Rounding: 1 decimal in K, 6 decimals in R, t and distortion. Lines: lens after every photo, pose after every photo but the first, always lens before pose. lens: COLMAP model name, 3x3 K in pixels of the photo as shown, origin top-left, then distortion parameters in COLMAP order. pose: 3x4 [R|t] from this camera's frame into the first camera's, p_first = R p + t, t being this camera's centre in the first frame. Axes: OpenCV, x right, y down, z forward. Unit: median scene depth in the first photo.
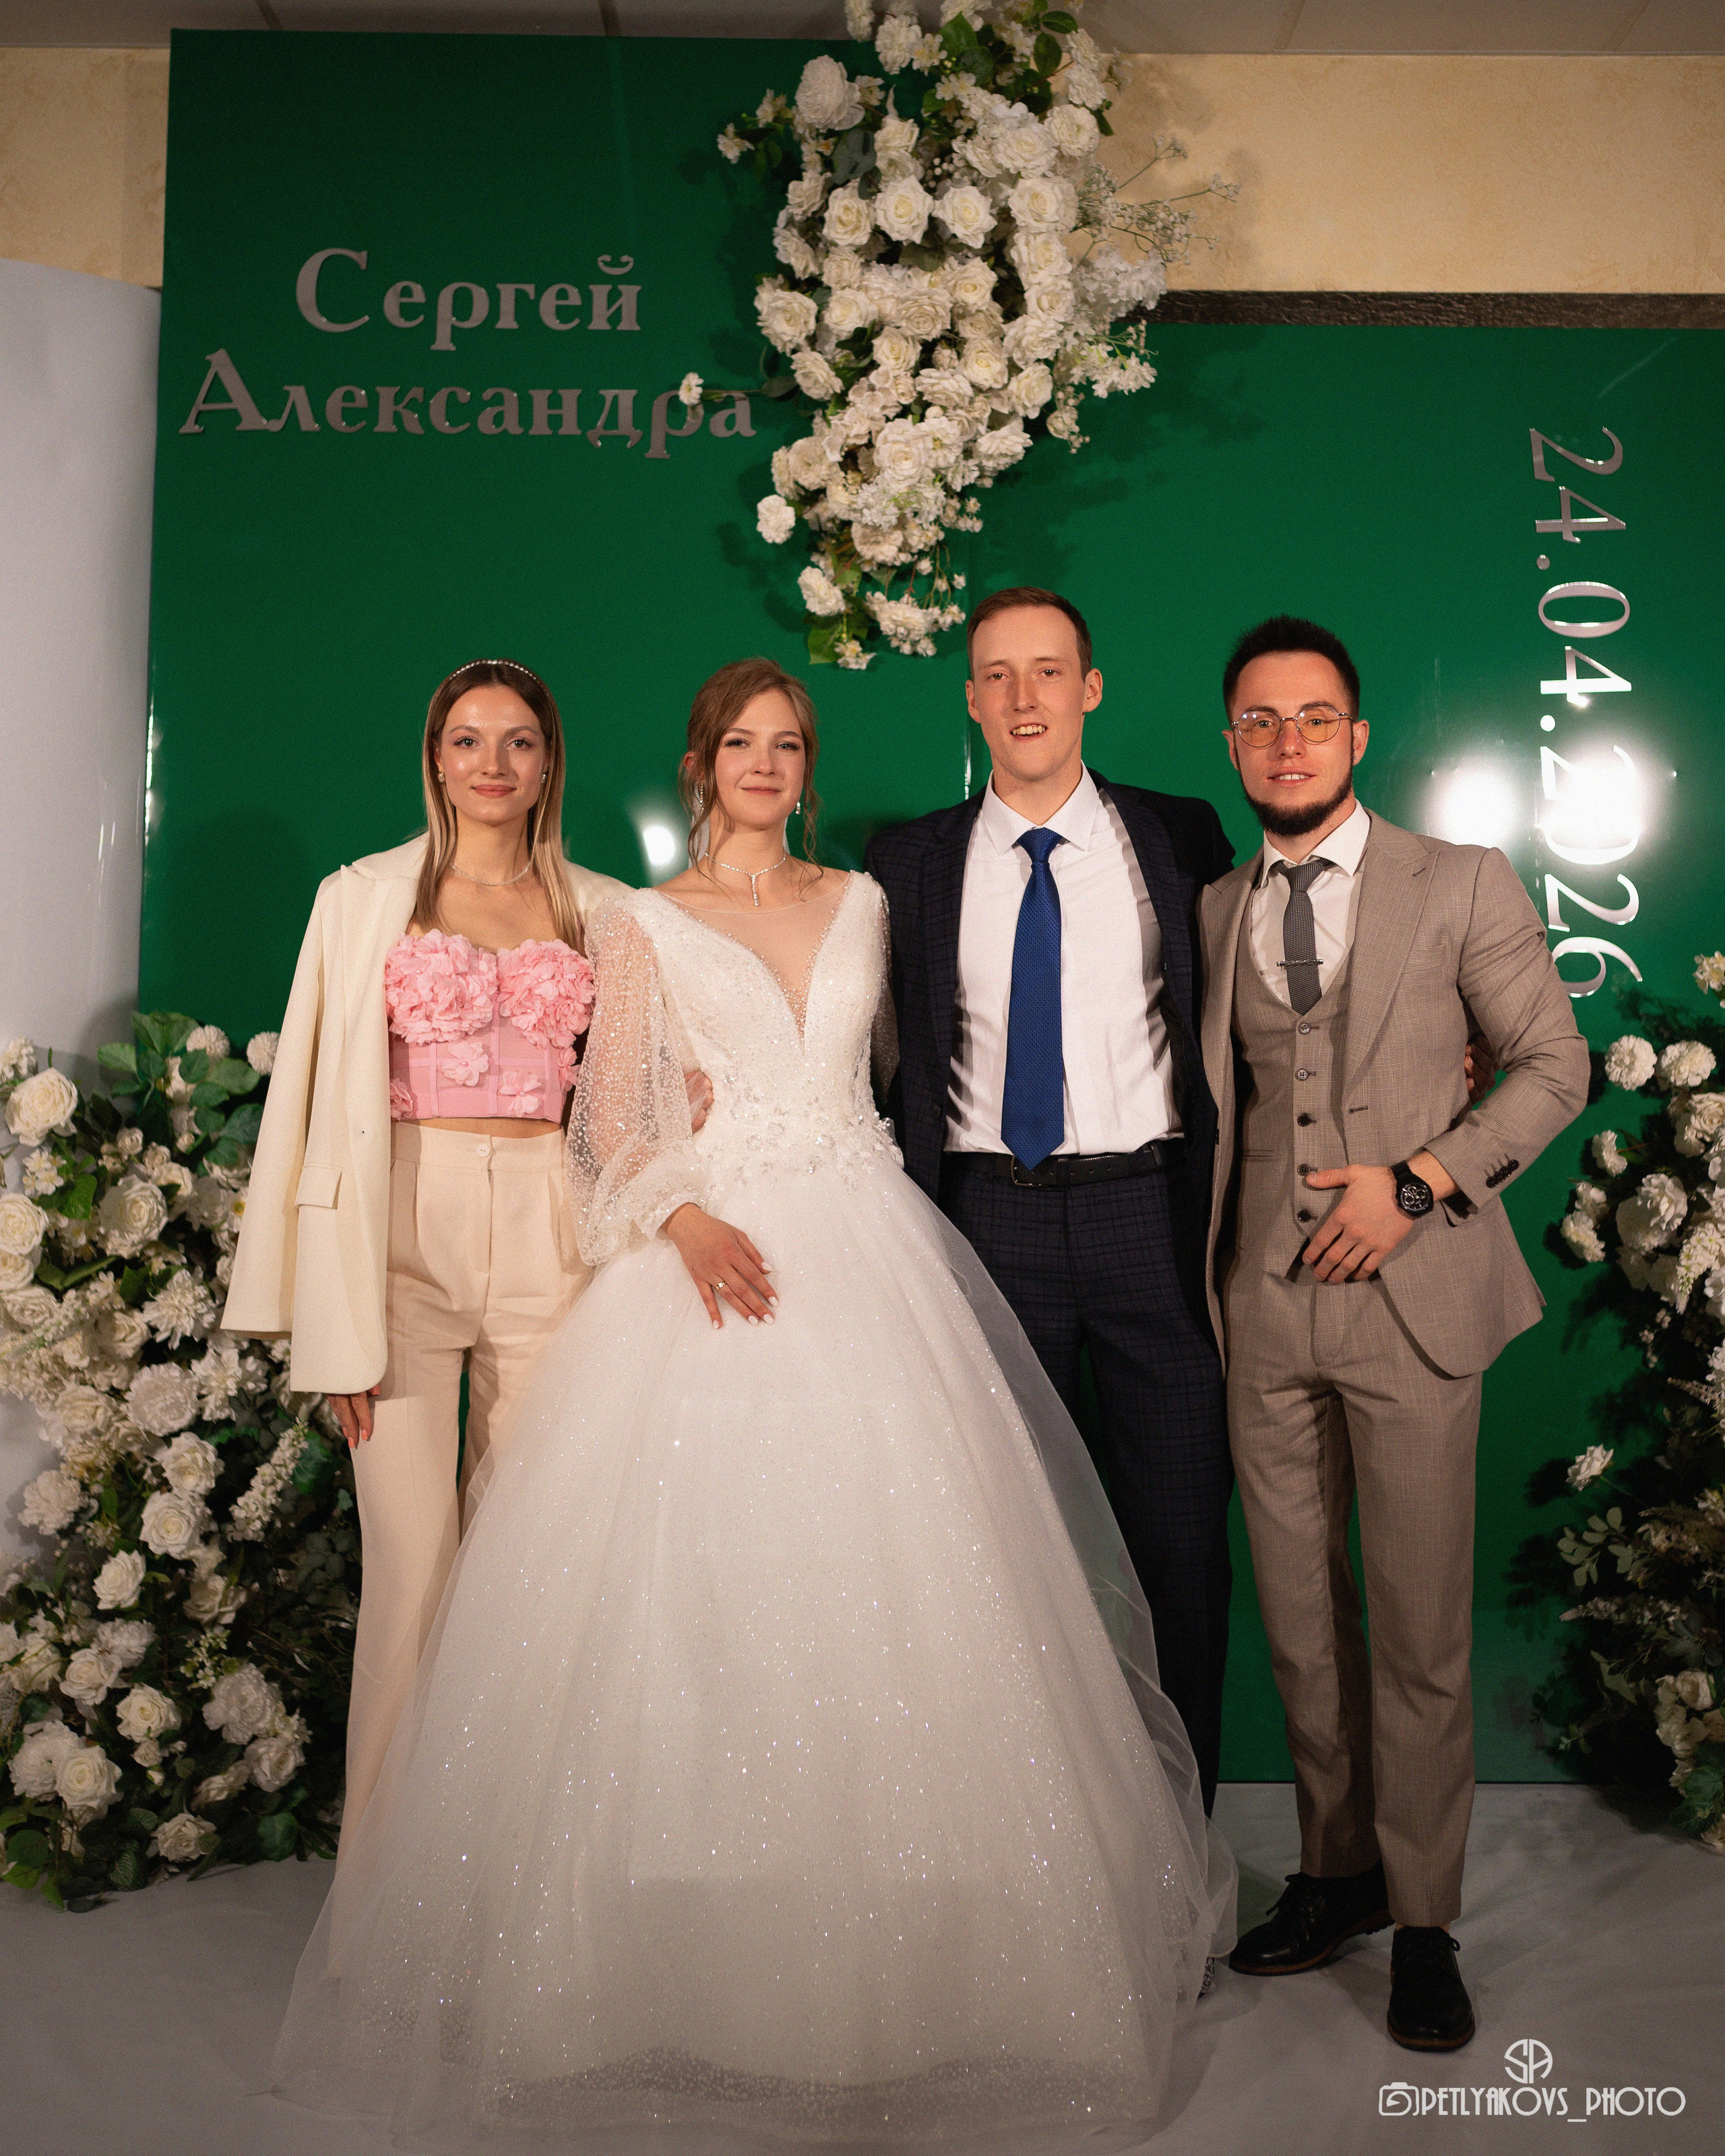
lens RADIAL K [[2516.6, 0, 857.0], [0, 2516.6, 935.8], [0, 0, 1]] dist [-0.067036, 0.185630]
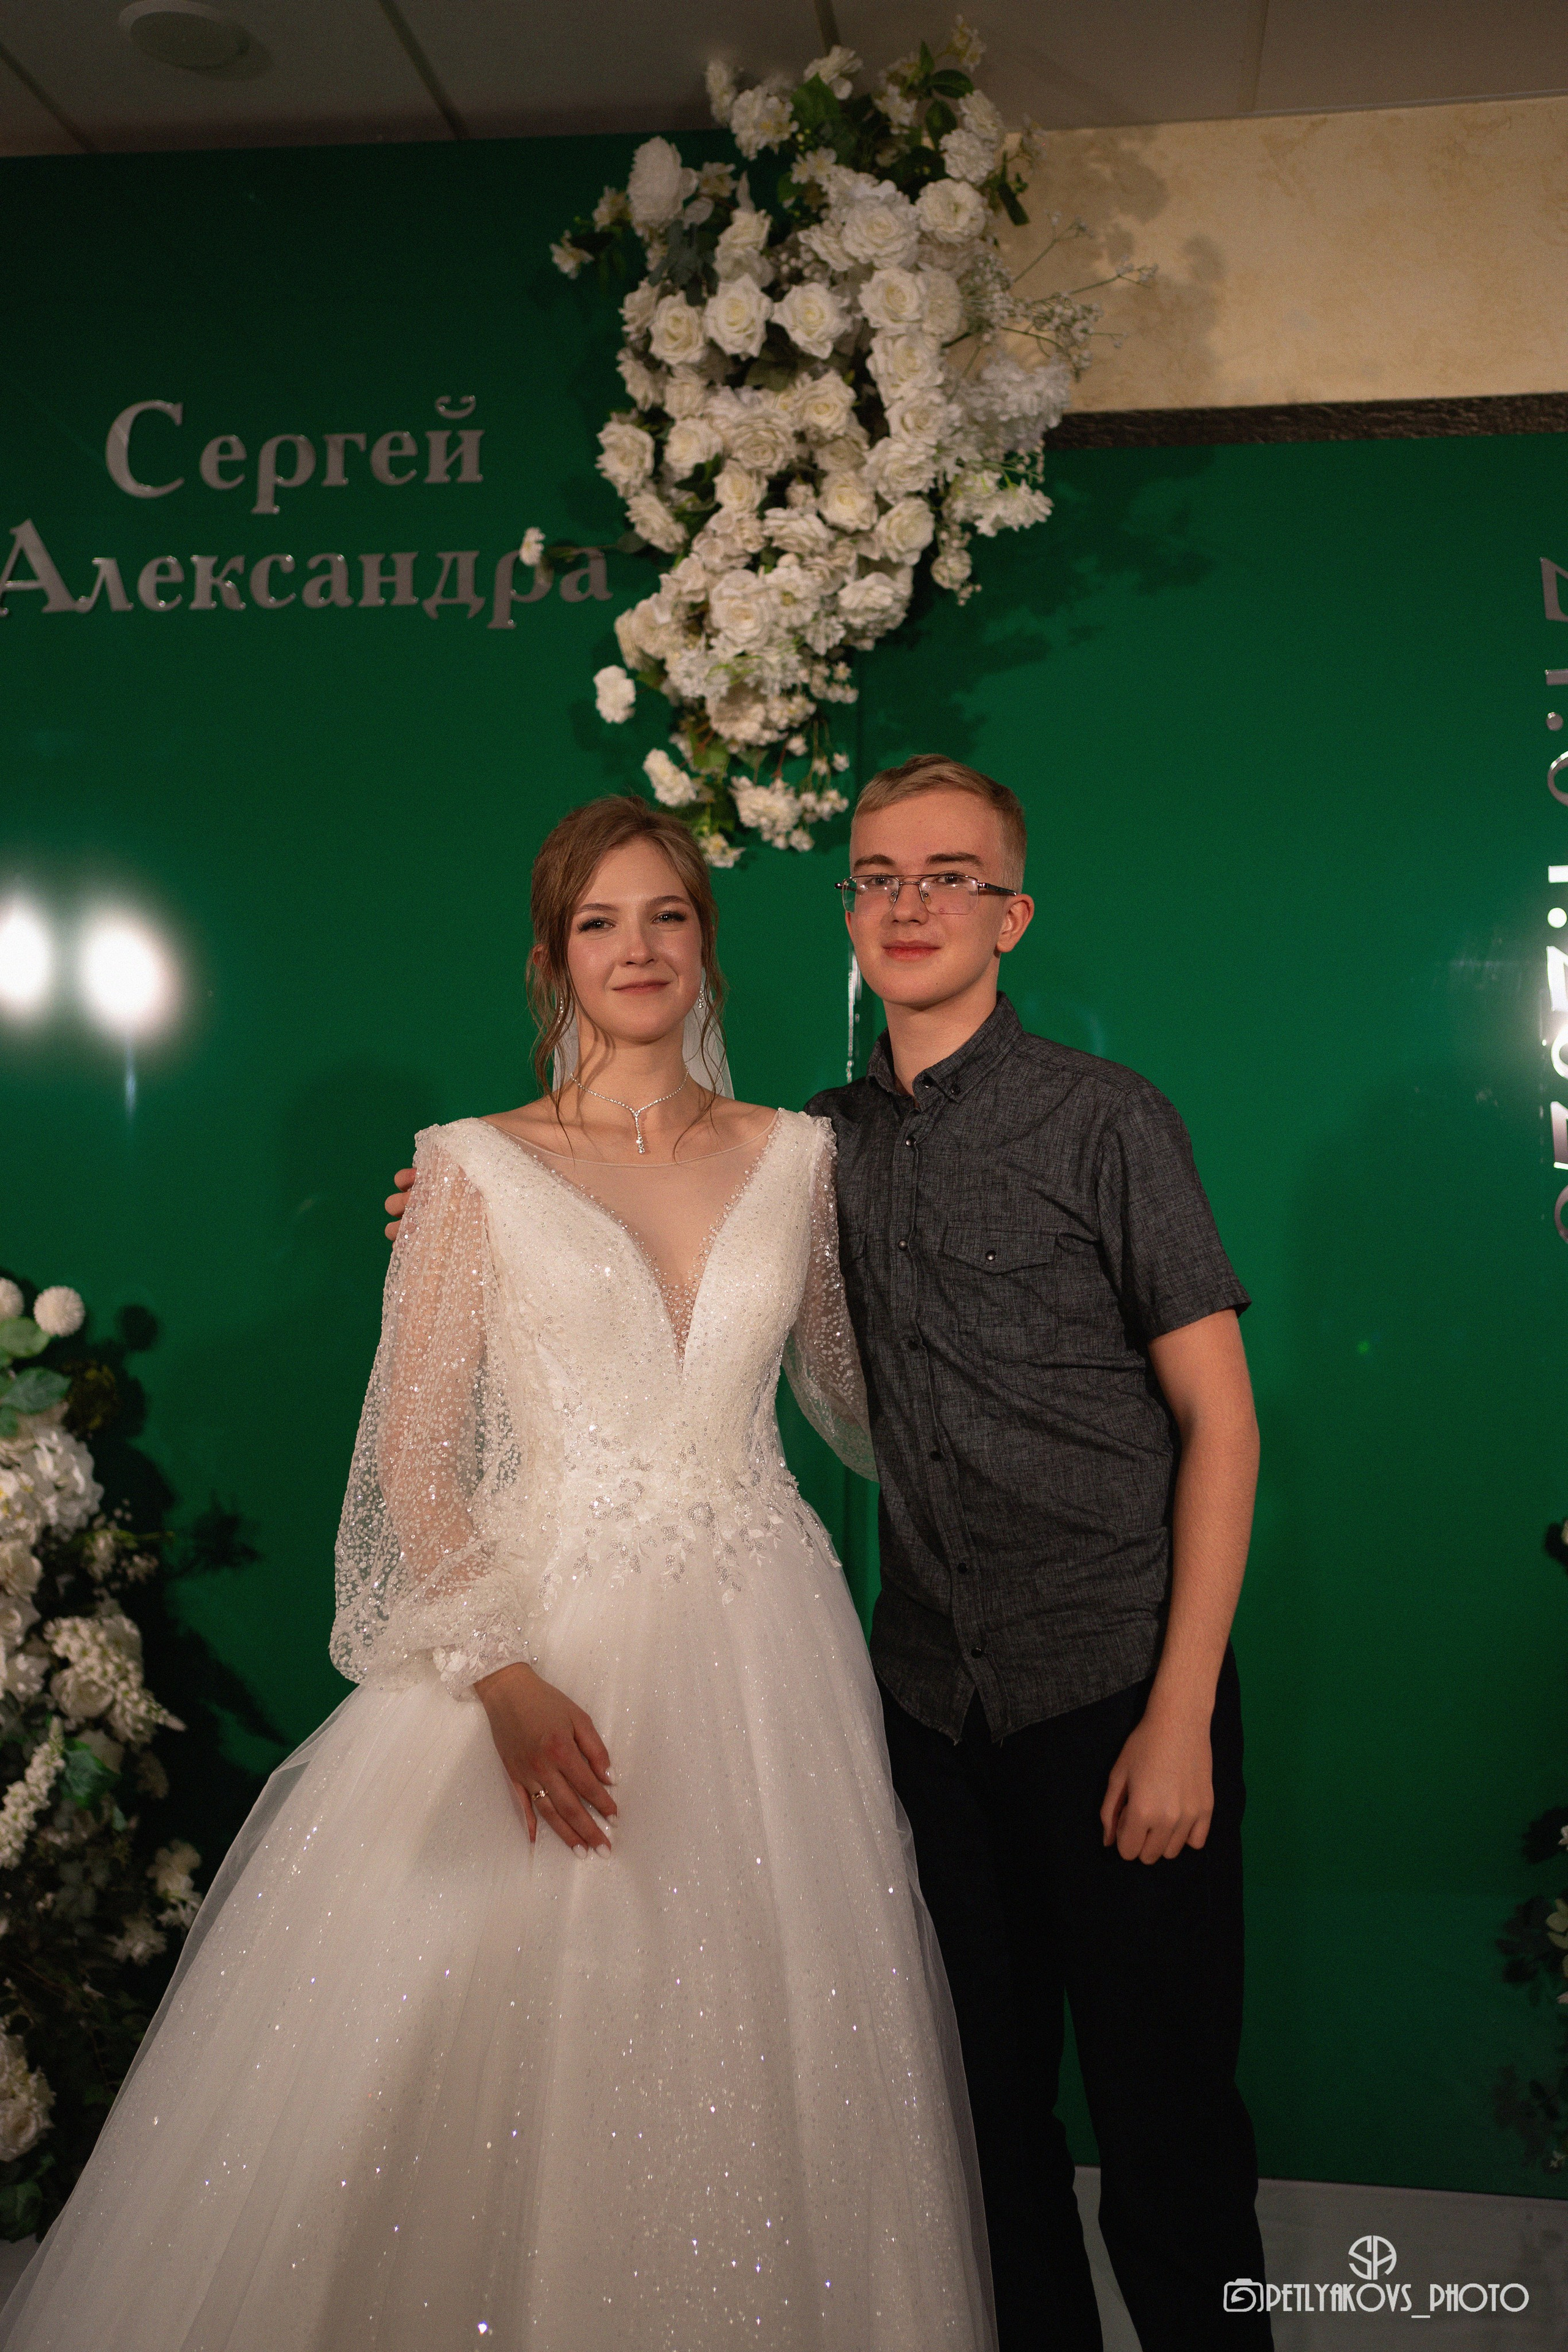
lens RADIAL K [[2289.0, 0, 789.7], [0, 2289.0, 1175.2], [0, 0, 1]] dist [-0.067053, 0.195299]
pose [[0.990238, 0.001020, -0.139381, 0.137696], [0.004300, 0.999274, 0.037865, -0.031391], [0.139318, -0.038094, 0.989515, 0.233431]]
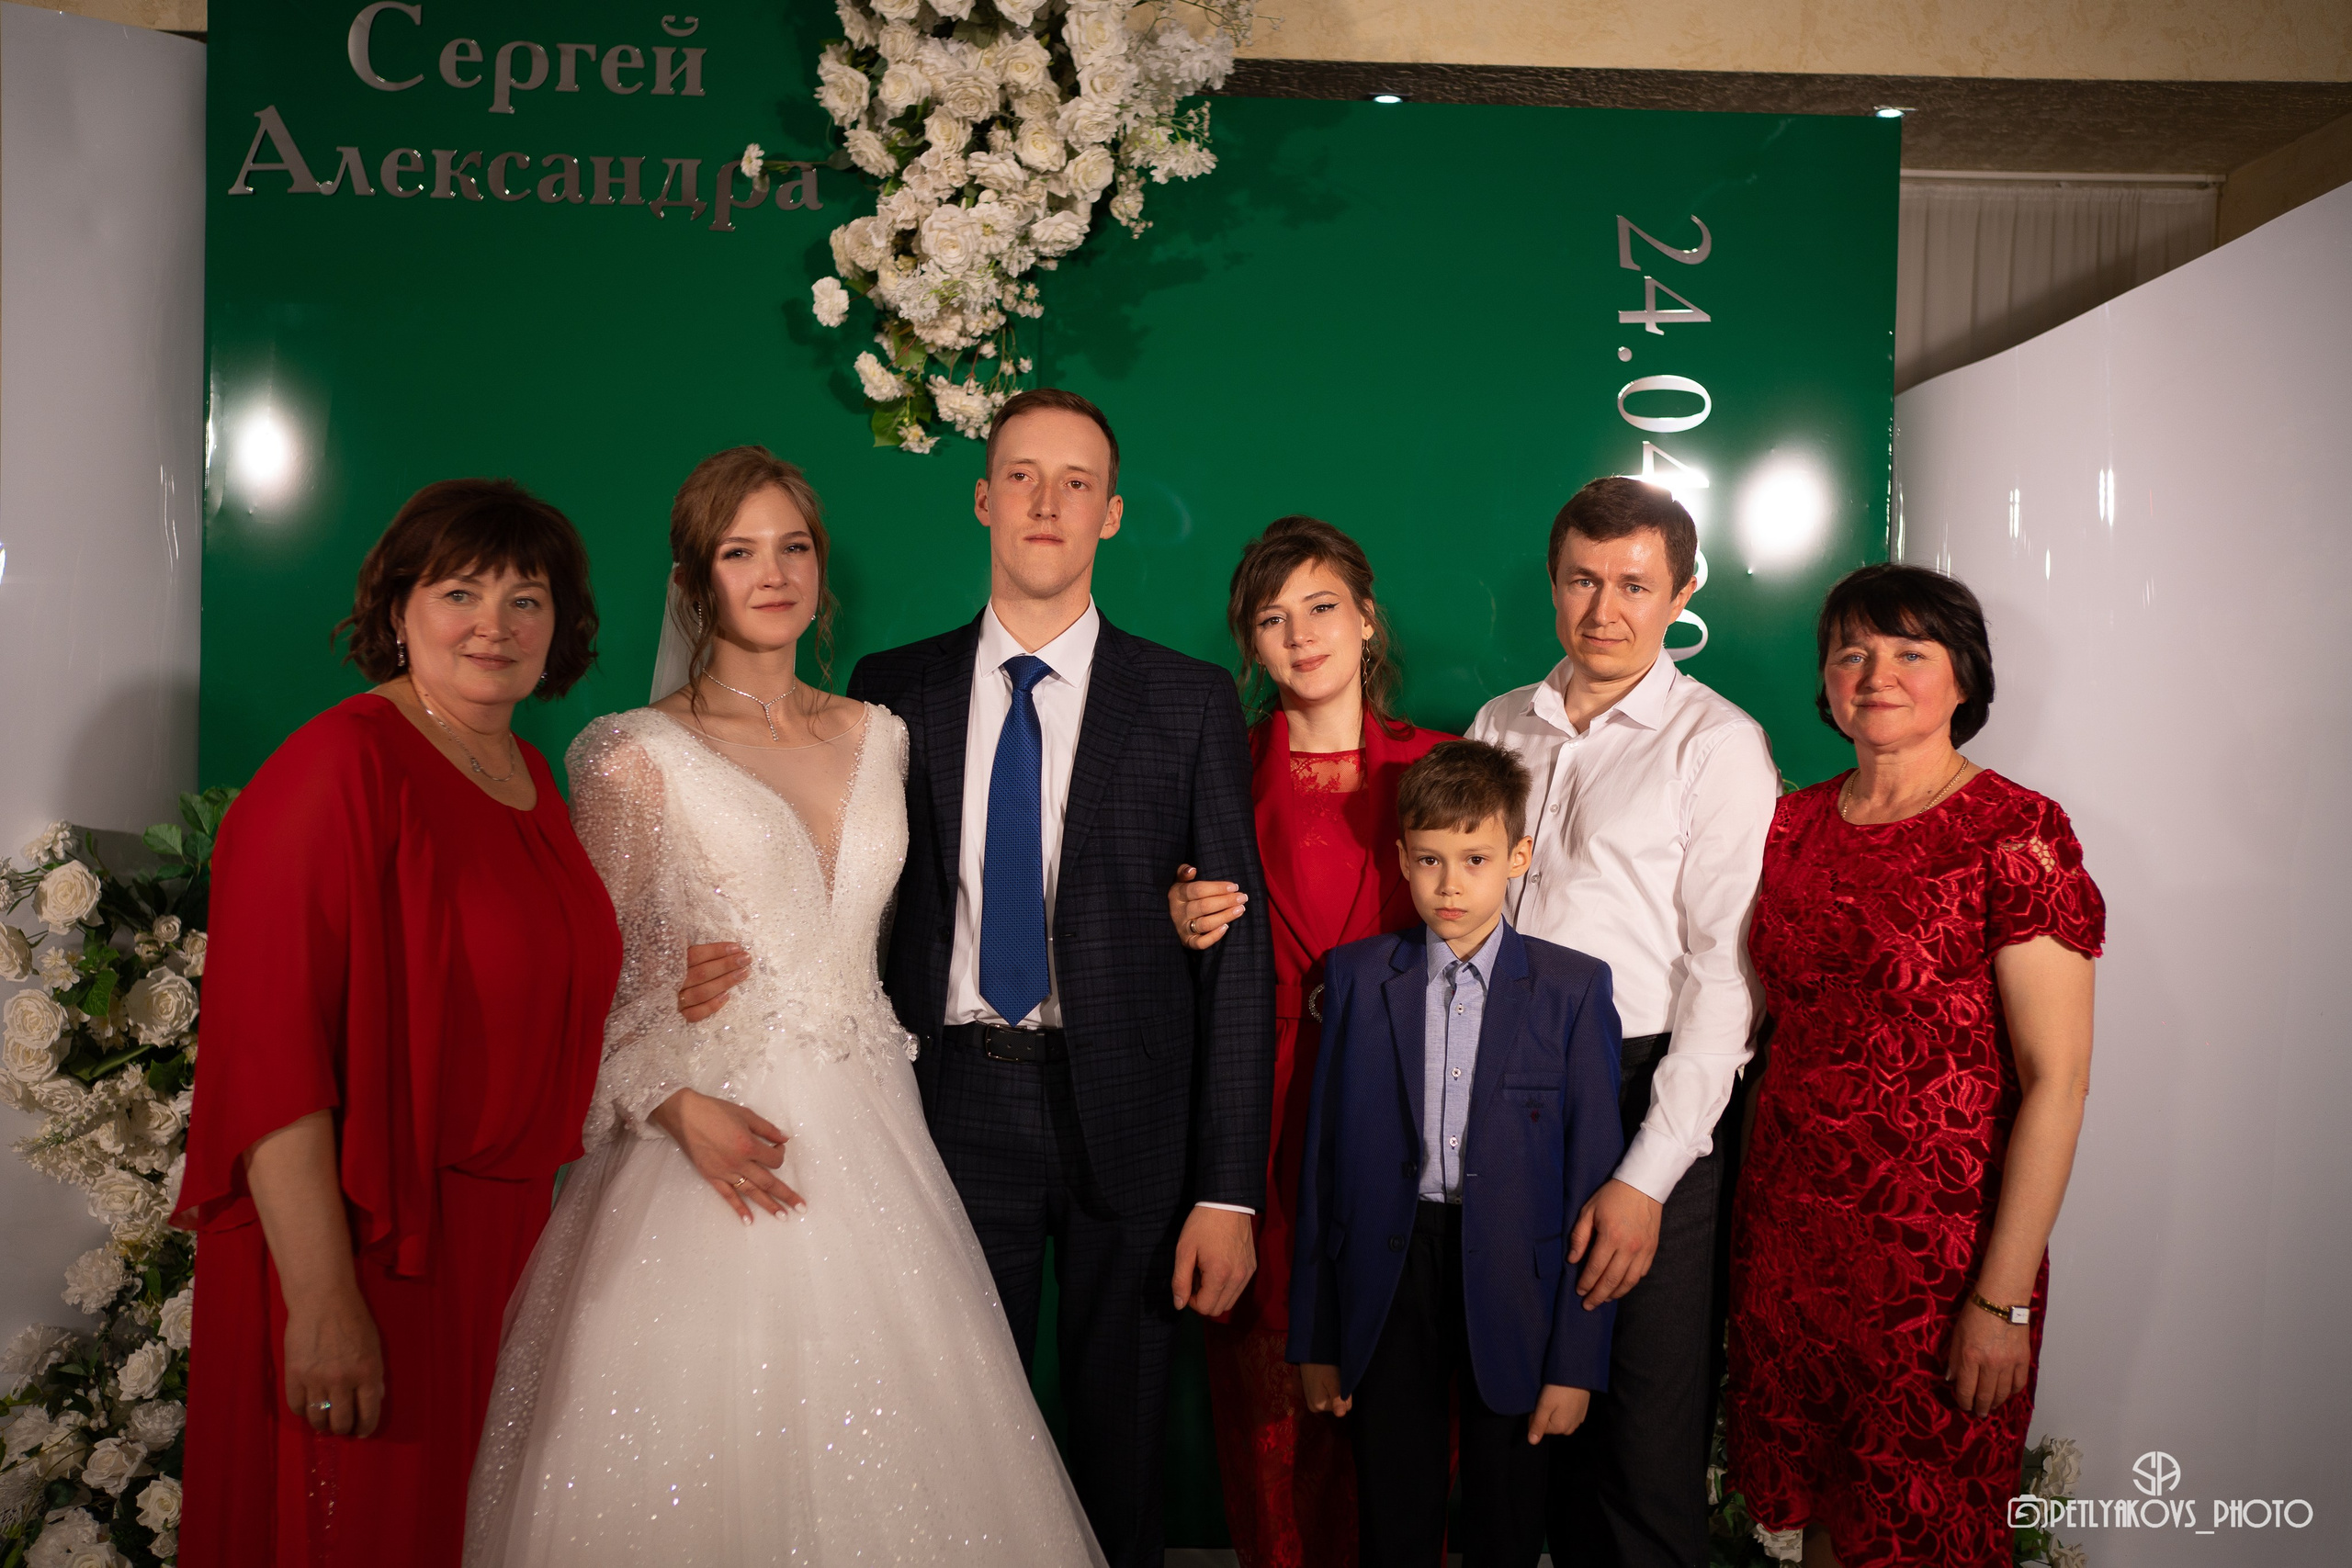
lens RADIAL K [[2288.8, 0, 1193.7], [0, 2288.8, 787.1], [0, 0, 1]] dist [-0.067053, 0.195299]
pose [[0.999810, 0.018787, 0.005279, 0.109589], [-0.019225, 0.994681, 0.101197, -0.071461], [-0.003350, -0.101280, 0.994852, 0.098071]]
